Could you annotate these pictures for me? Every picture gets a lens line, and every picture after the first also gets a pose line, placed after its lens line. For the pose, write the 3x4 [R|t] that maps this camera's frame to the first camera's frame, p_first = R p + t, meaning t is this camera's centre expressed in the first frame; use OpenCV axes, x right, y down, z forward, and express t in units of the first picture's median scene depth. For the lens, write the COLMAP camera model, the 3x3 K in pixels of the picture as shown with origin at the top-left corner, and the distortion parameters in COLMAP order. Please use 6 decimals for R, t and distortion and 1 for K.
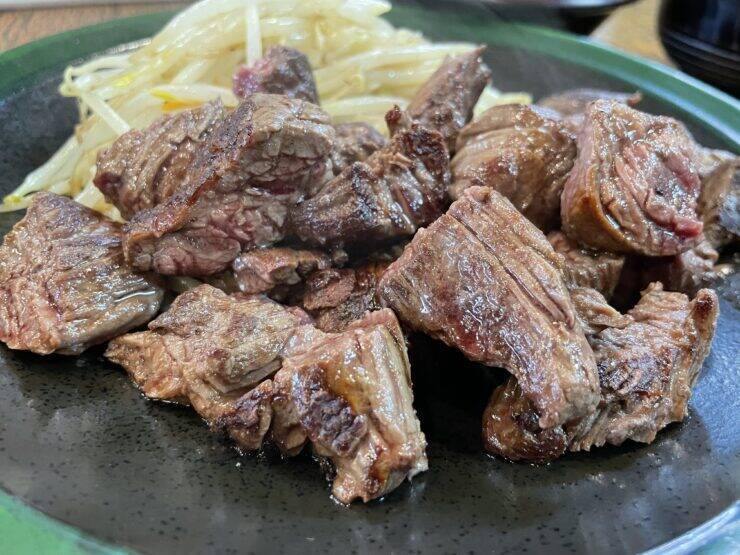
lens RADIAL K [[568.4, 0, 374.4], [0, 568.4, 279.9], [0, 0, 1]] dist [0.029524, -0.073157]
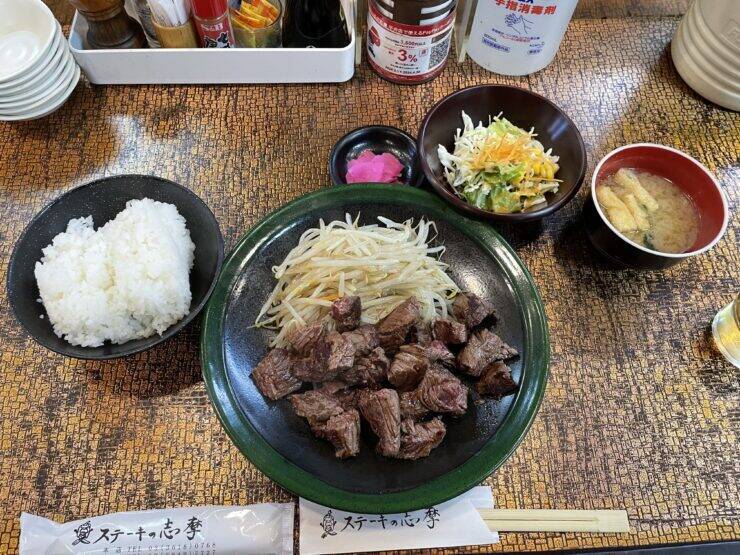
lens RADIAL K [[568.4, 0, 369.4], [0, 568.4, 278.0], [0, 0, 1]] dist [0.029524, -0.073157]
pose [[0.964083, 0.219357, -0.149754, 0.453803], [-0.144008, 0.905472, 0.399228, -2.215460], [0.223172, -0.363323, 0.904539, -2.041862]]
